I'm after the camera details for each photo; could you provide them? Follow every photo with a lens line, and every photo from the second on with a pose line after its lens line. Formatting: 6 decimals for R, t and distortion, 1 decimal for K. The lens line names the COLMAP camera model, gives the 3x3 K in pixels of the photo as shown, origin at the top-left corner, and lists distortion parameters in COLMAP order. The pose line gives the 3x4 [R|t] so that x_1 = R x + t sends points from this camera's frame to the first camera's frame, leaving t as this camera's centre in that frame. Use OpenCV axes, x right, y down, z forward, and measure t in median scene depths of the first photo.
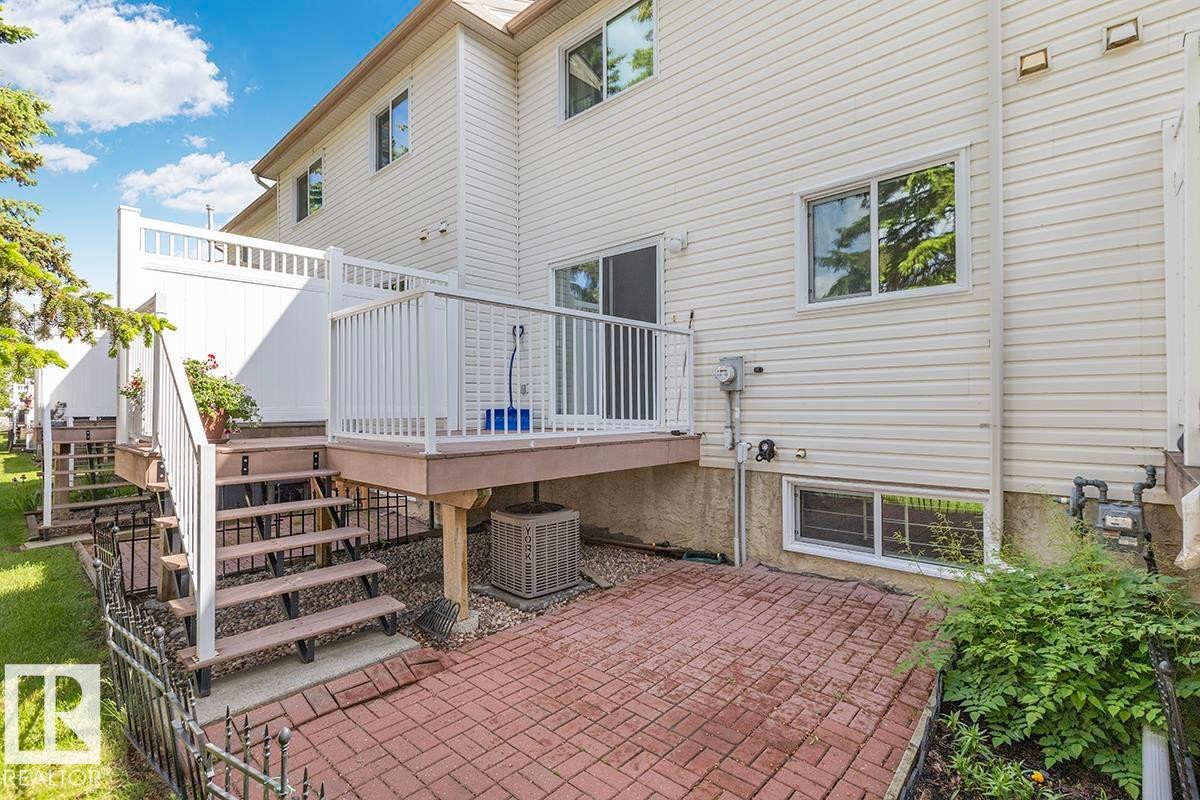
lens RADIAL K [[546.9, 0, 598.1], [0, 546.9, 399.0], [0, 0, 1]] dist [0.000751, 0.000057]
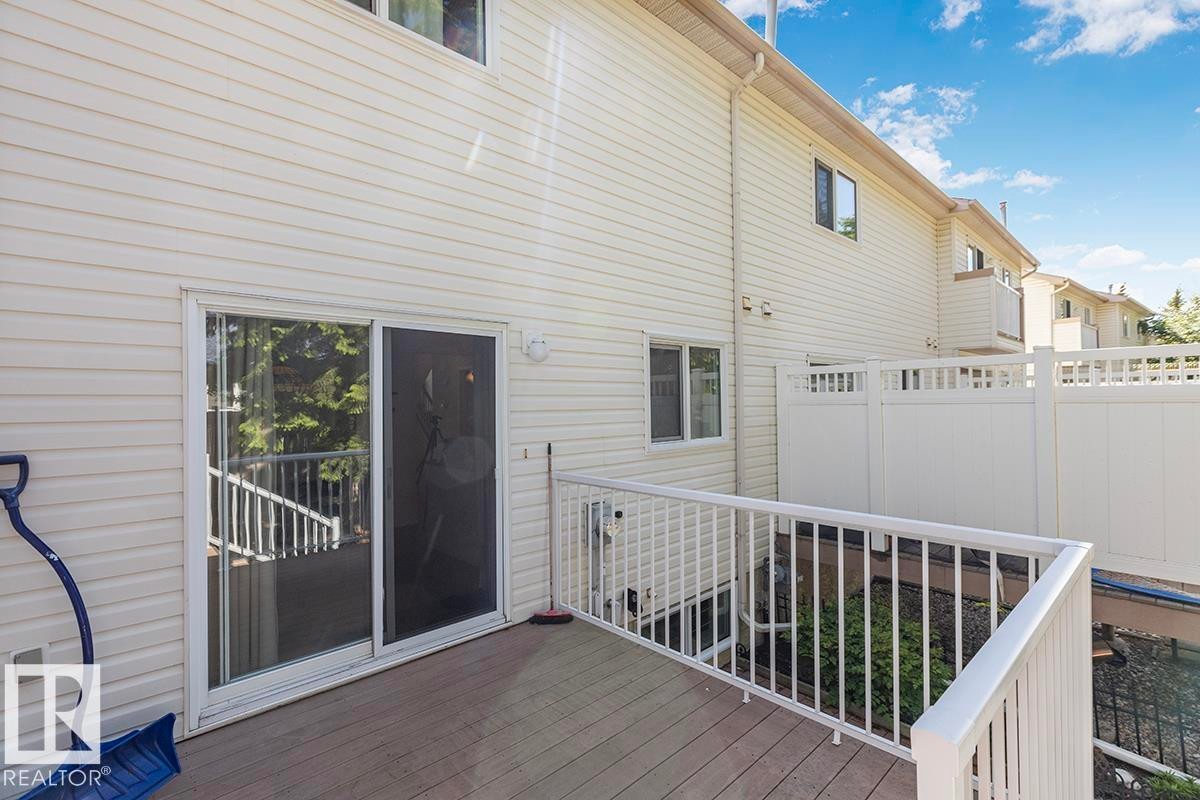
lens RADIAL K [[546.9, 0, 598.1], [0, 546.9, 399.0], [0, 0, 1]] dist [0.000751, 0.000057]
pose [[0.070140, 0.006869, 0.997514, -0.626850], [-0.002245, 0.999975, -0.006728, -0.242325], [-0.997535, -0.001768, 0.070154, 0.989658]]
